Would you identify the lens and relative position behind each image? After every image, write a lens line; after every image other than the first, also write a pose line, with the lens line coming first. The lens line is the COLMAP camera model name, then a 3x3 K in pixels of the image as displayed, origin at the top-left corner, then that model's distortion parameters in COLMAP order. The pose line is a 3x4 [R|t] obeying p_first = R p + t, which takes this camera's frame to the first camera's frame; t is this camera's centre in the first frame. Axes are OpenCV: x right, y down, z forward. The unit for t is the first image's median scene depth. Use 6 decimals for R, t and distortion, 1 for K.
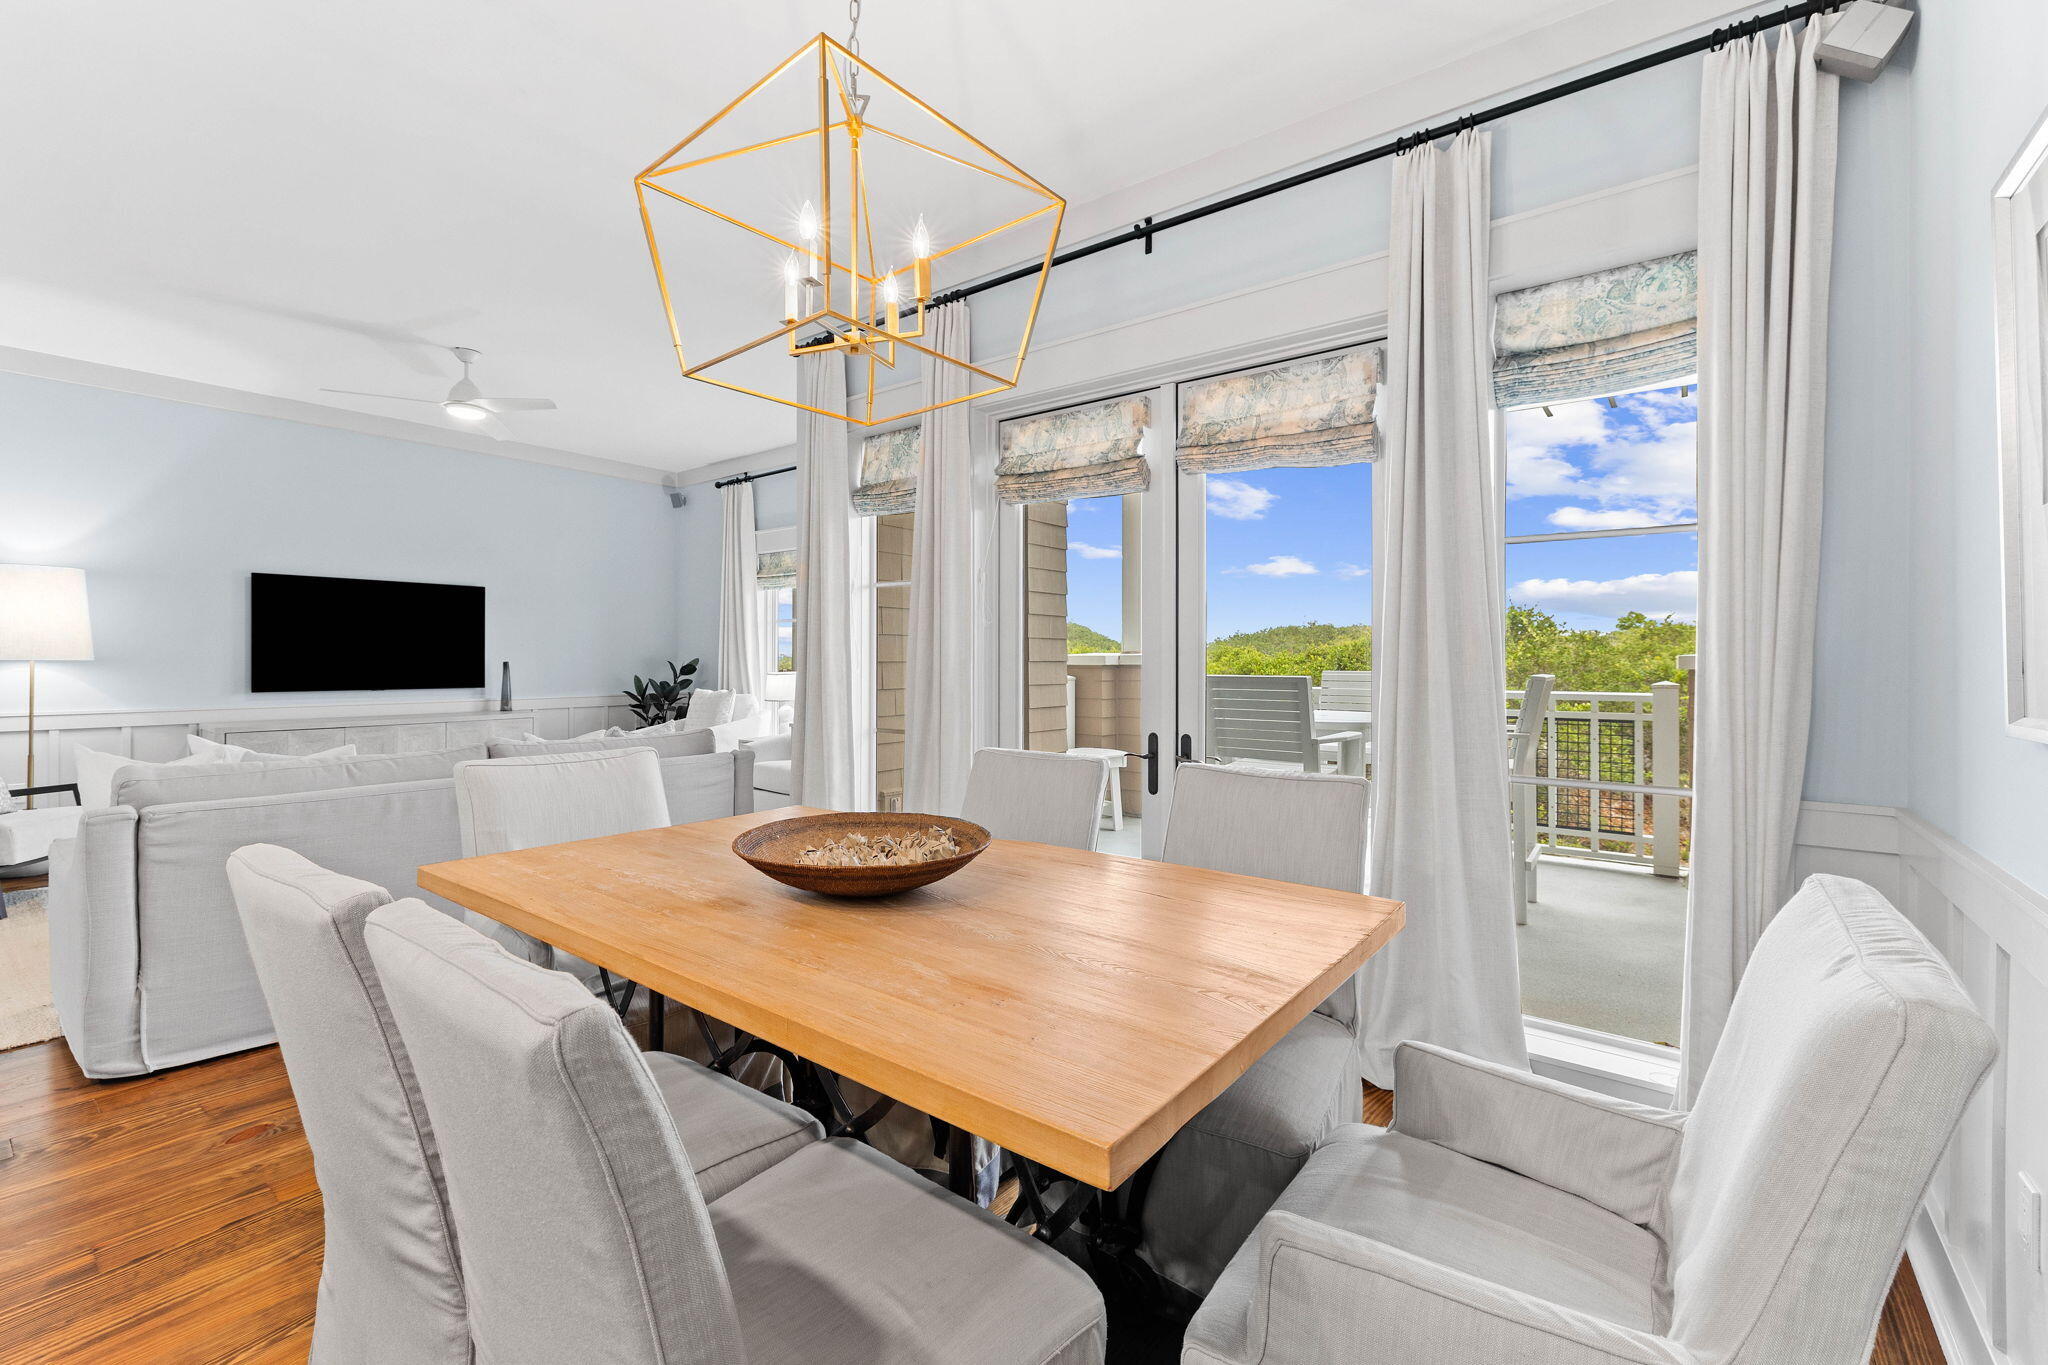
lens RADIAL K [[870.1, 0, 984.9], [0, 870.1, 662.0], [0, 0, 1]] dist [0.002217, -0.000235]
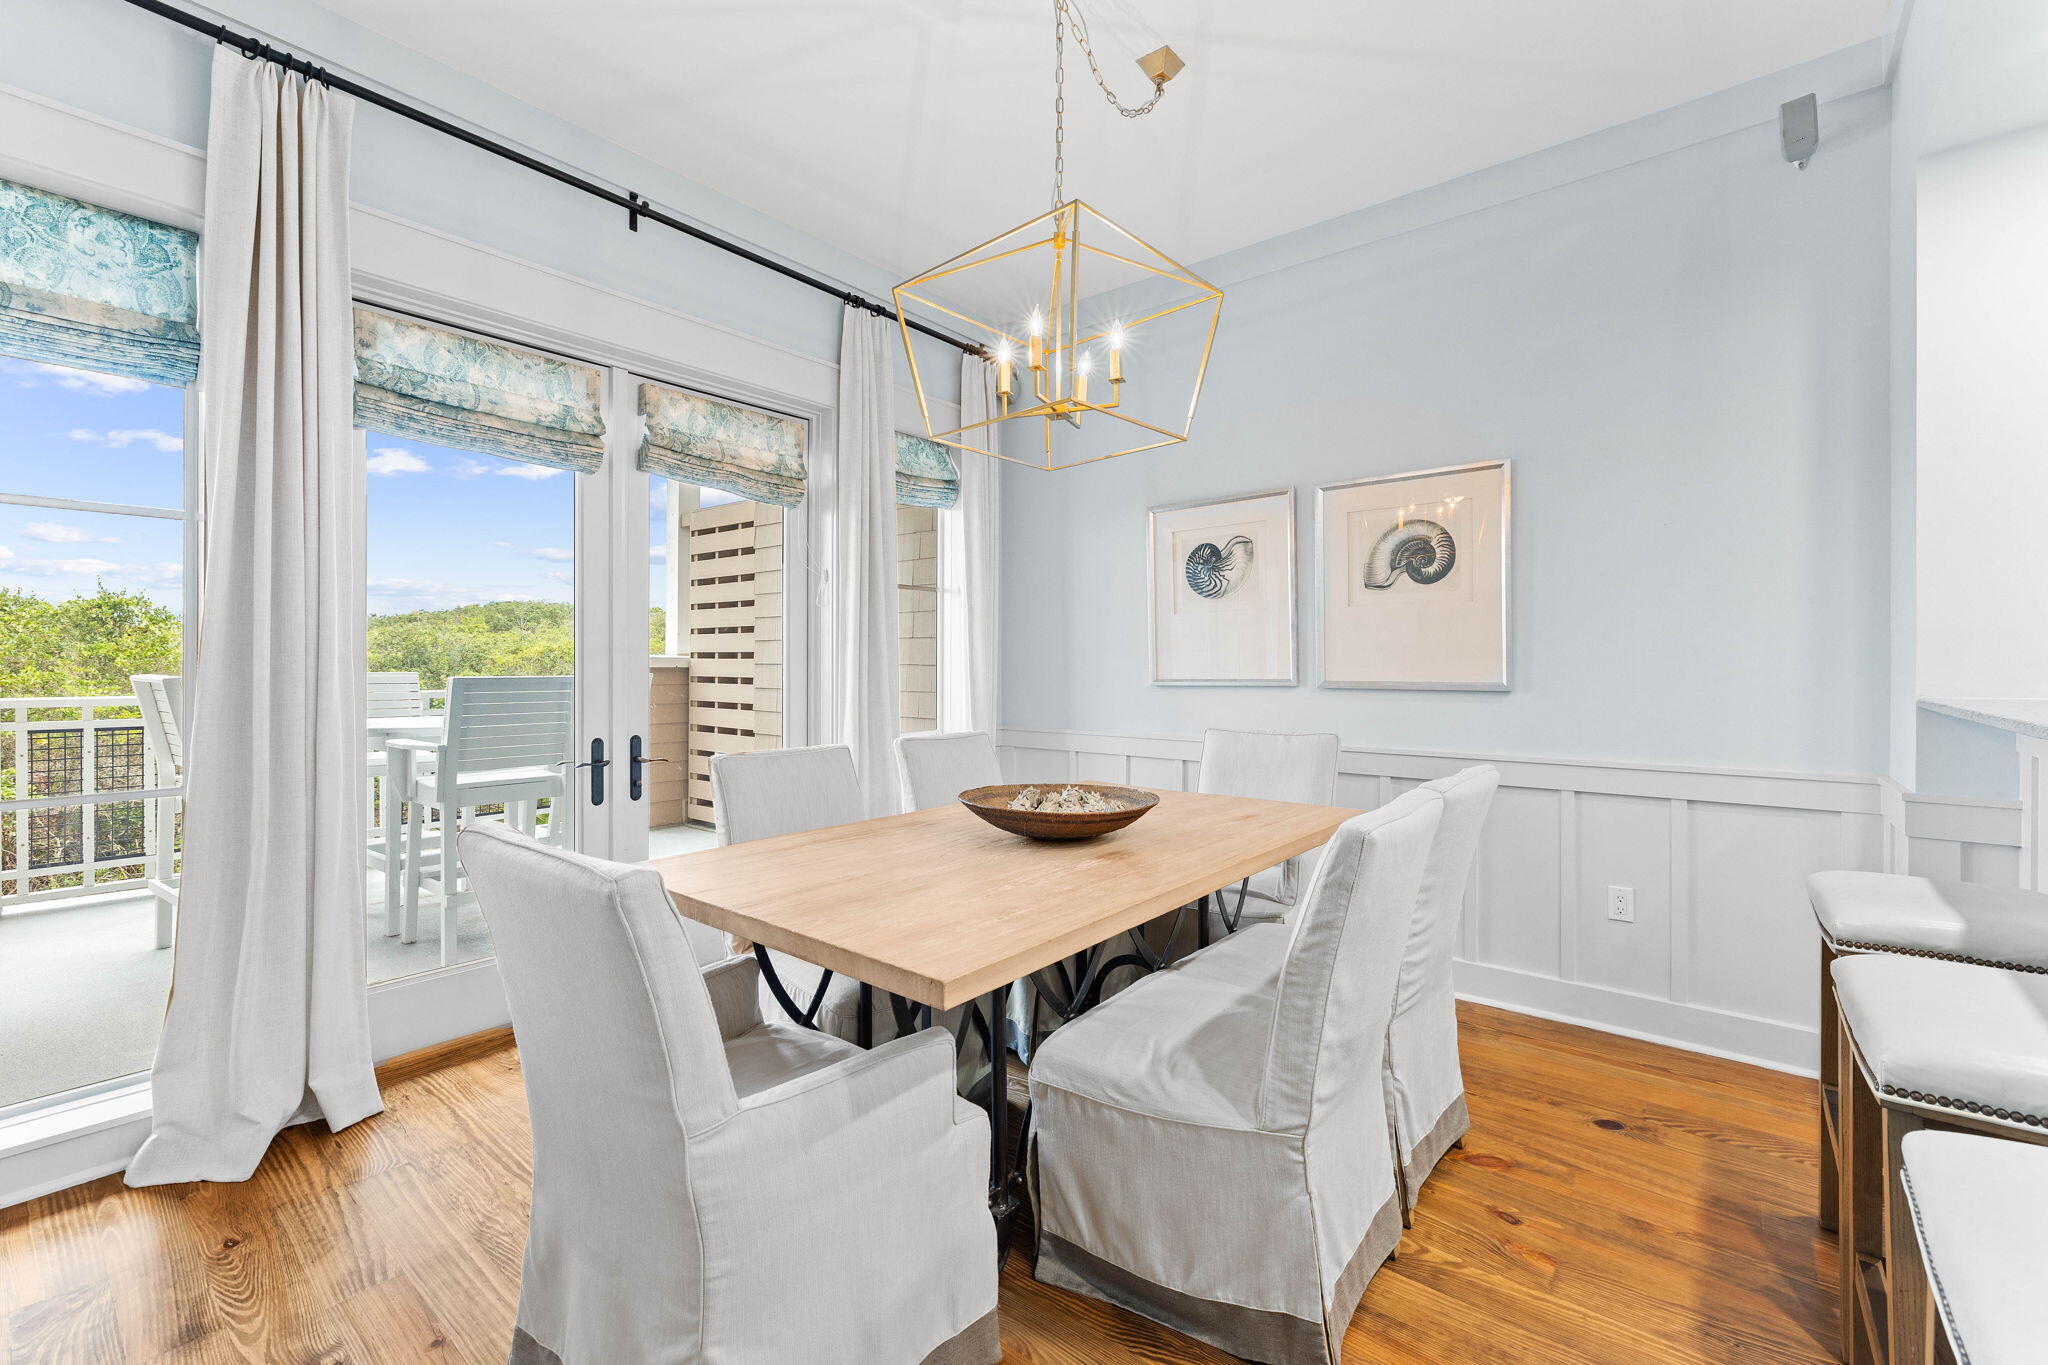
lens RADIAL K [[870.1, 0, 984.9], [0, 870.1, 662.0], [0, 0, 1]] dist [0.002217, -0.000235]
pose [[0.027360, -0.001633, 0.999624, -0.716256], [0.000685, 0.999998, 0.001614, -0.000261], [-0.999625, 0.000641, 0.027361, 0.563525]]
